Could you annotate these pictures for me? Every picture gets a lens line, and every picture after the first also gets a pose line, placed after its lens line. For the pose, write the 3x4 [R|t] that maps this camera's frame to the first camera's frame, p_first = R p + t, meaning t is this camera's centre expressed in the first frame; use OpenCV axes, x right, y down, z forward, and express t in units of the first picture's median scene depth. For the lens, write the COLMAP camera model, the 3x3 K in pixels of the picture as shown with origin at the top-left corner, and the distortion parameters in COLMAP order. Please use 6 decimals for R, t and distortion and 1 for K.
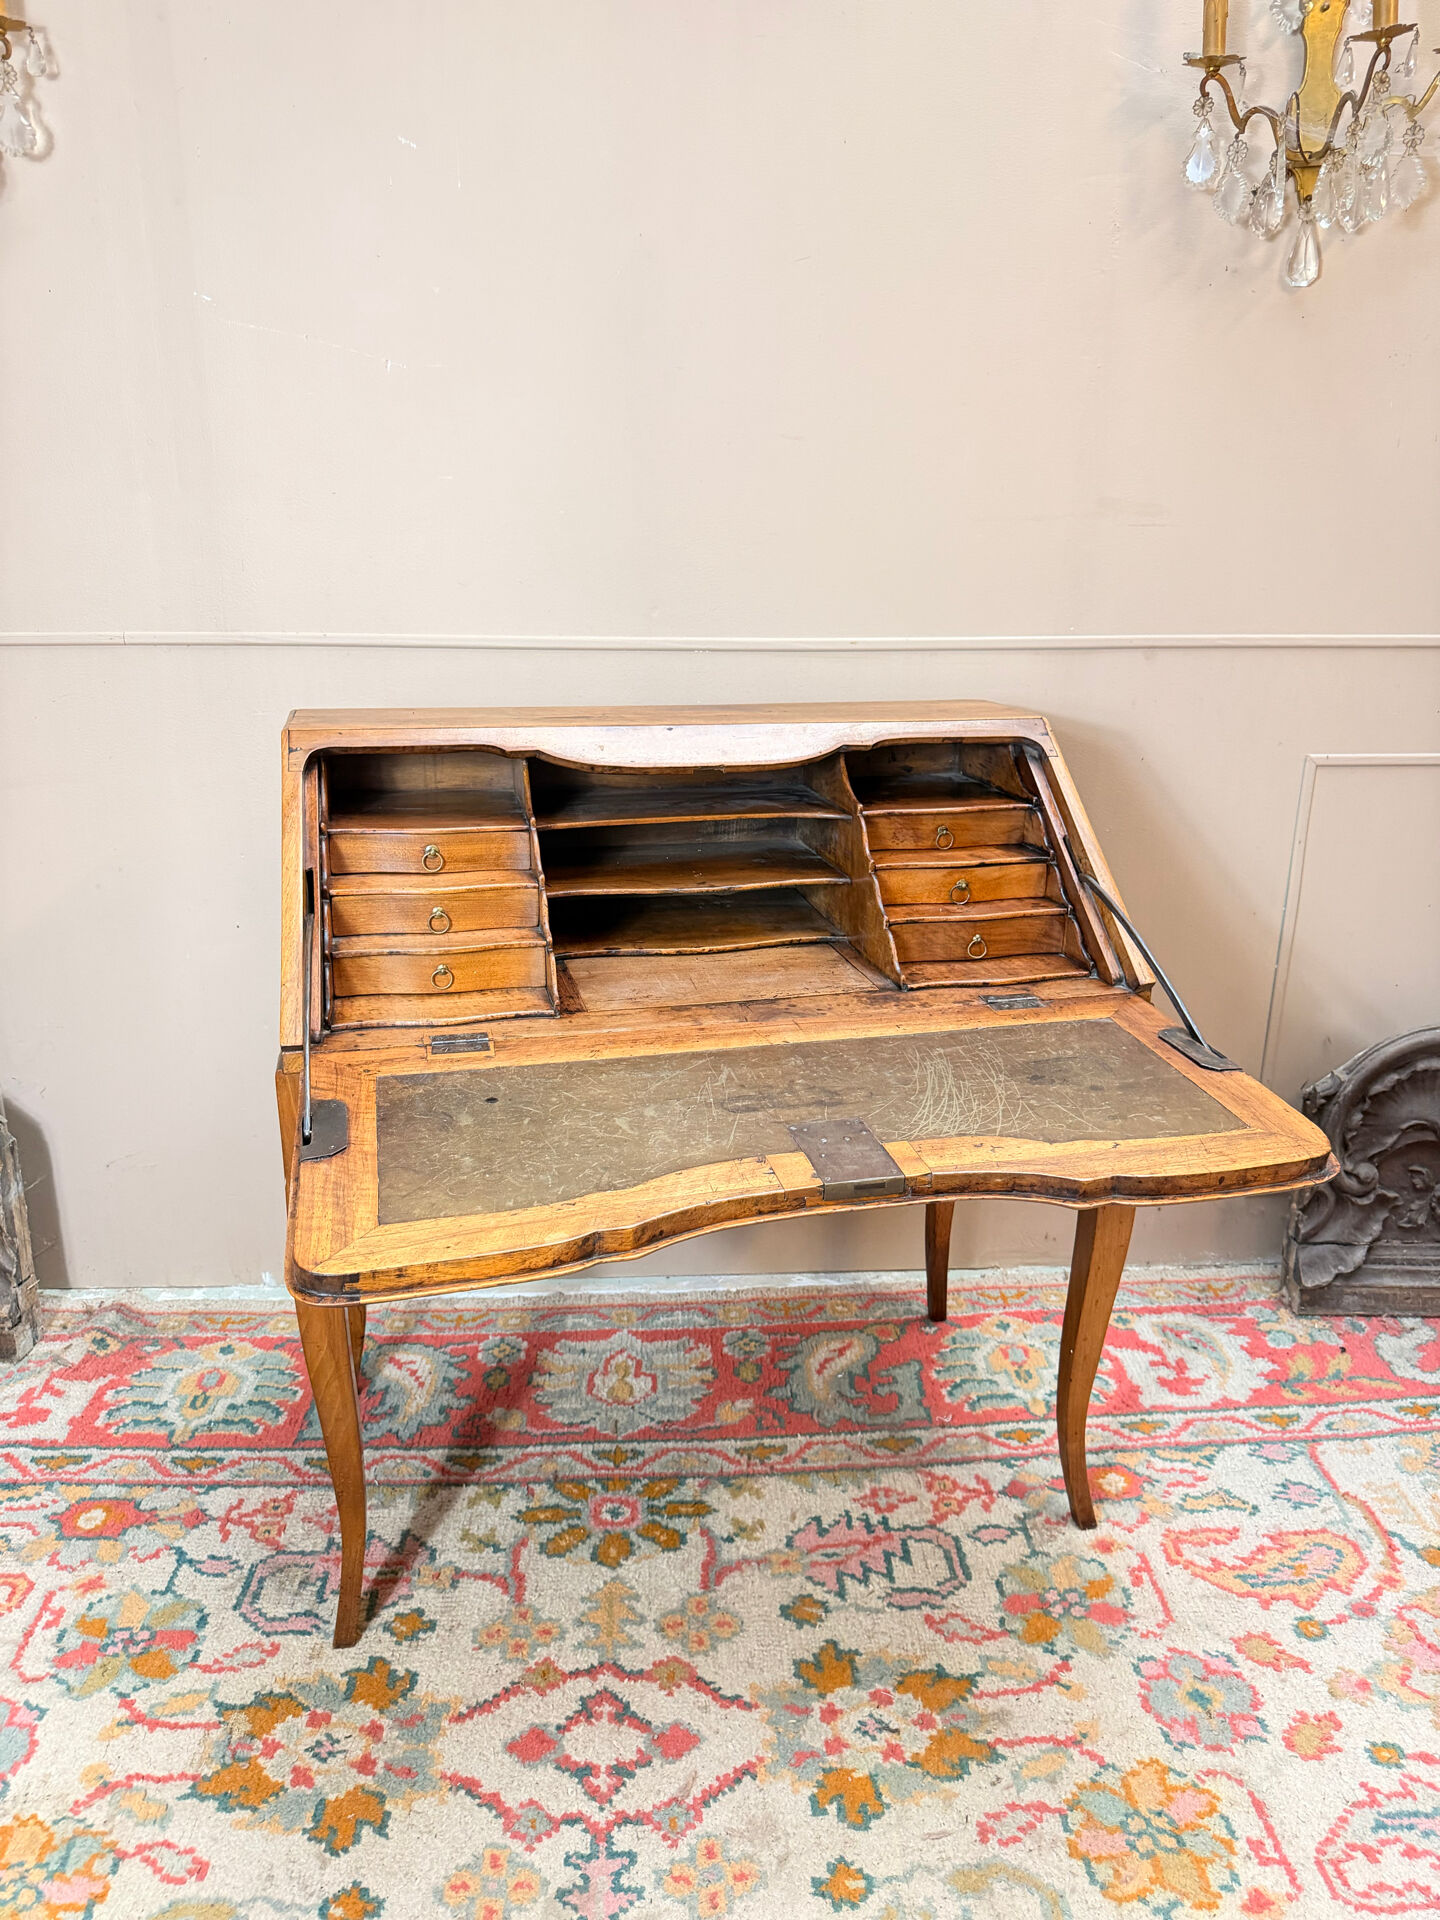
lens RADIAL K [[1372.4, 0, 718.7], [0, 1372.4, 960.1], [0, 0, 1]] dist [-0.004656, -0.004384]
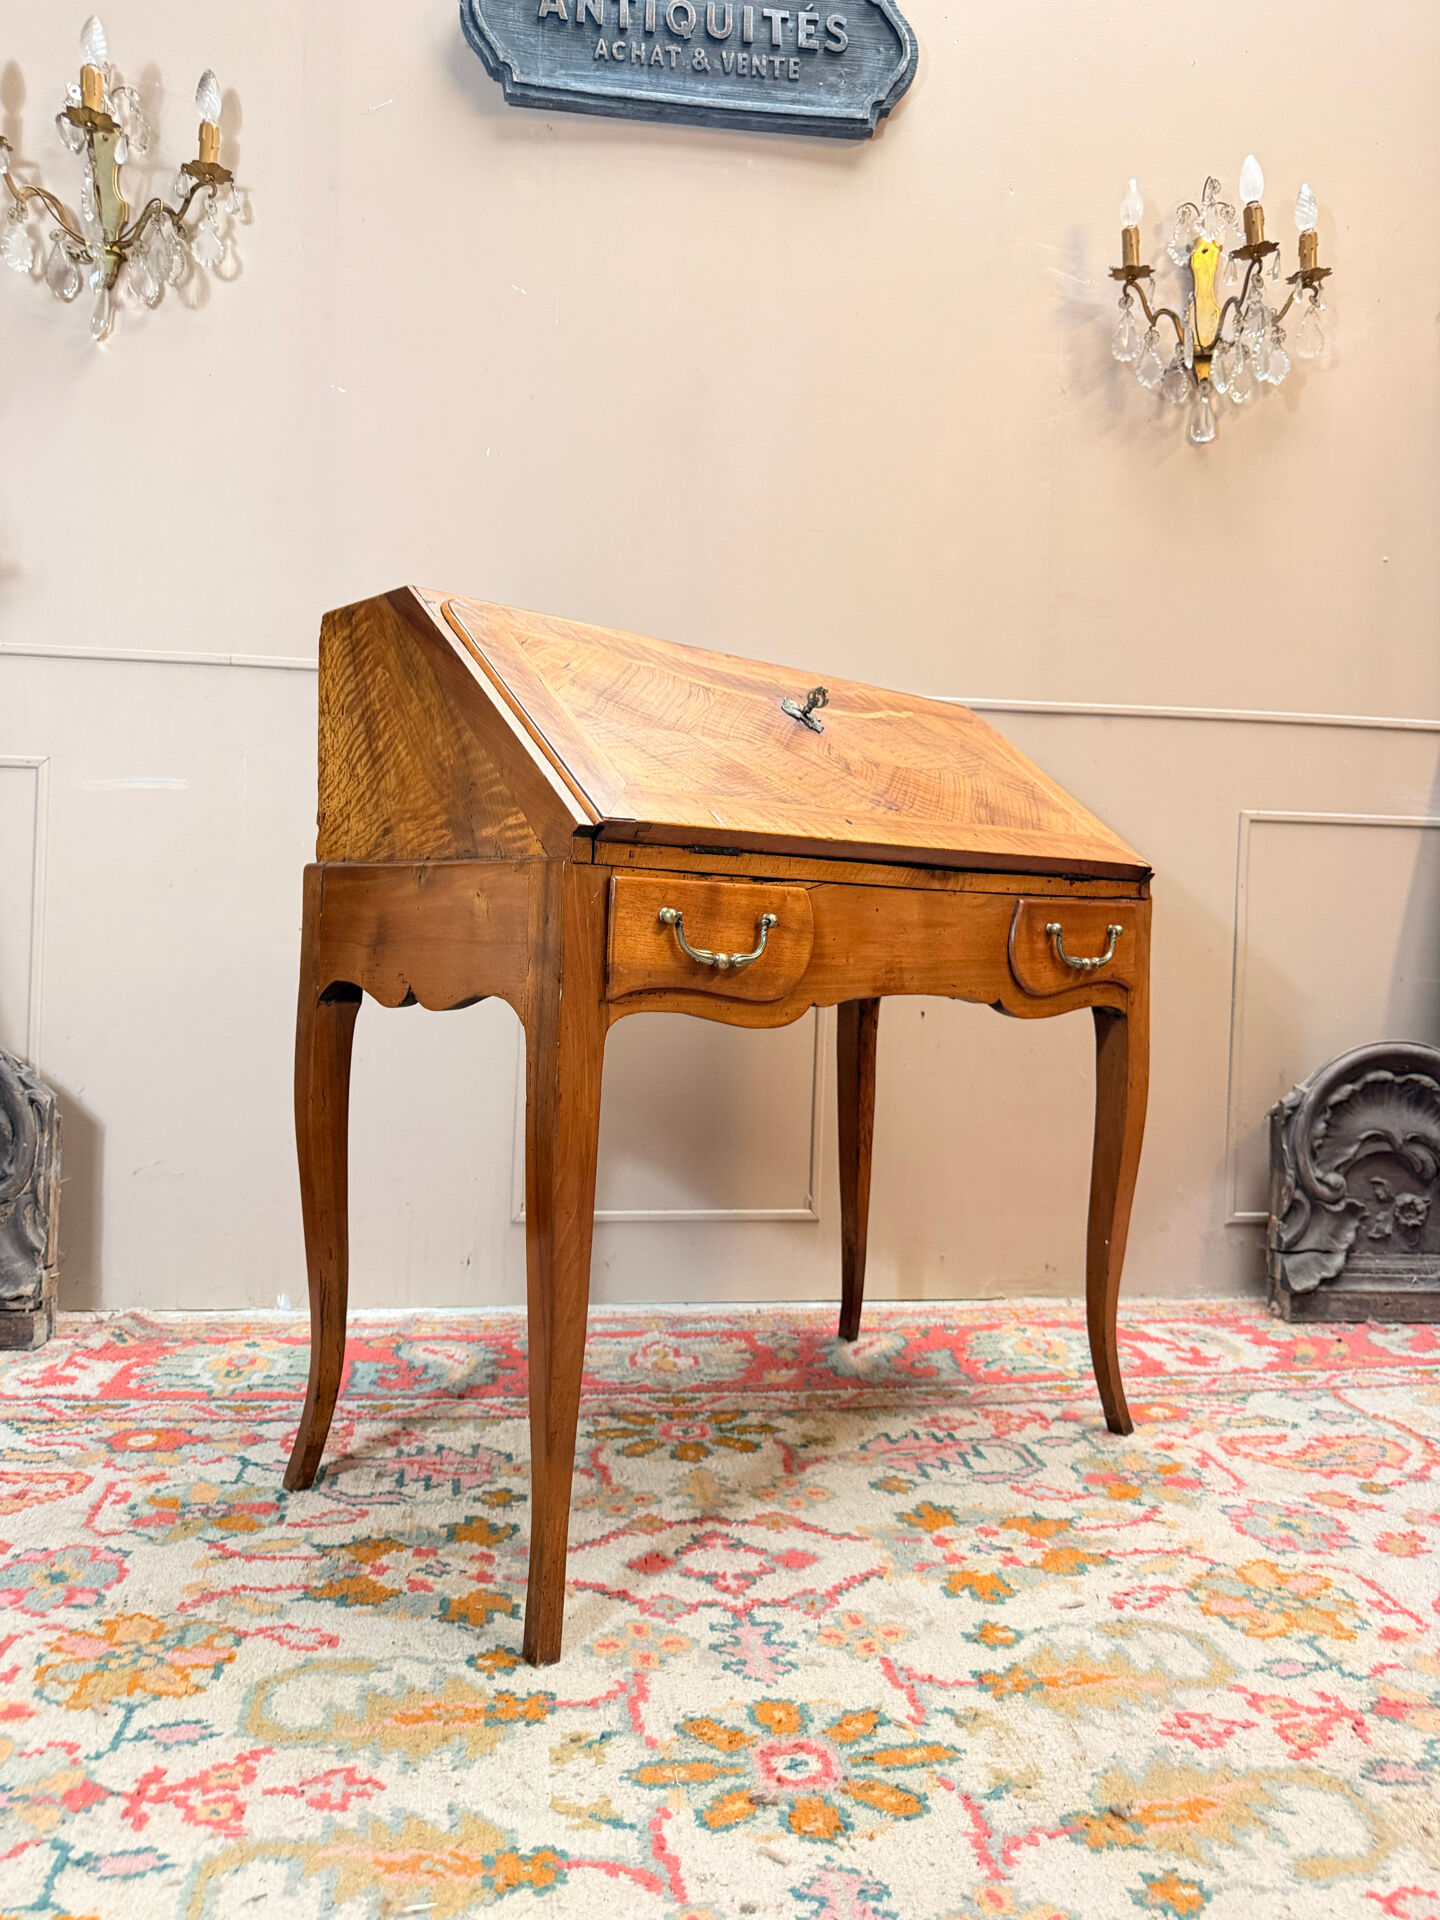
lens RADIAL K [[1372.4, 0, 714.2], [0, 1372.4, 944.0], [0, 0, 1]] dist [-0.004656, -0.004384]
pose [[0.994873, 0.022100, 0.098691, -0.173890], [0.007088, 0.958197, -0.286021, 0.377804], [-0.100887, 0.285254, 0.953128, -0.056611]]
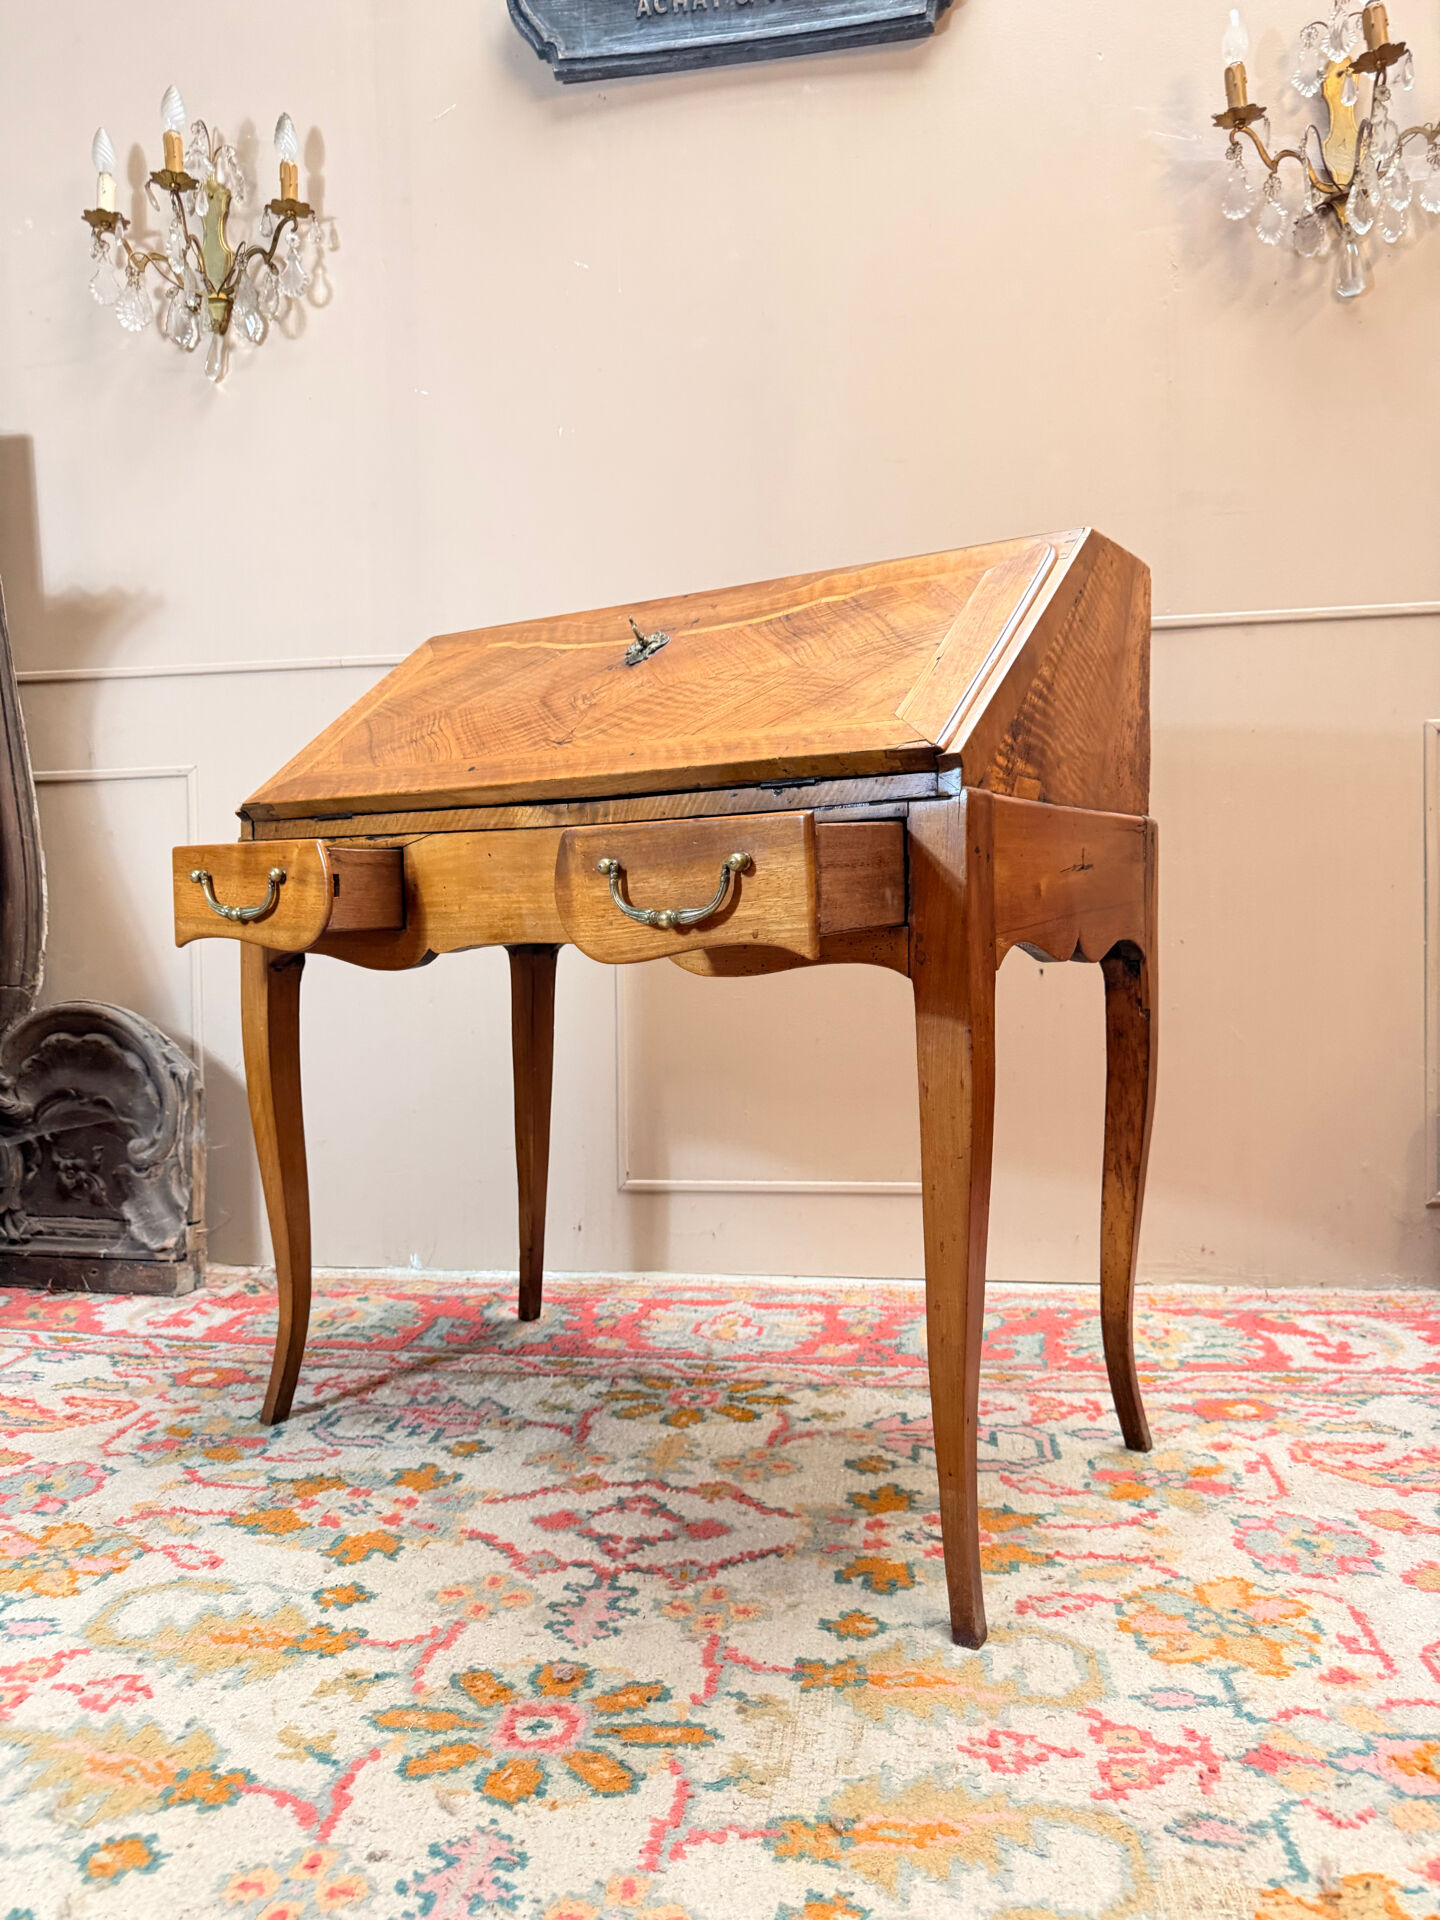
lens RADIAL K [[1372.4, 0, 719.4], [0, 1372.4, 950.1], [0, 0, 1]] dist [-0.004656, -0.004384]
pose [[0.979908, -0.019199, -0.198524, 0.152596], [-0.036583, 0.961168, -0.273528, 0.392866], [0.196066, 0.275295, 0.941154, 0.001753]]
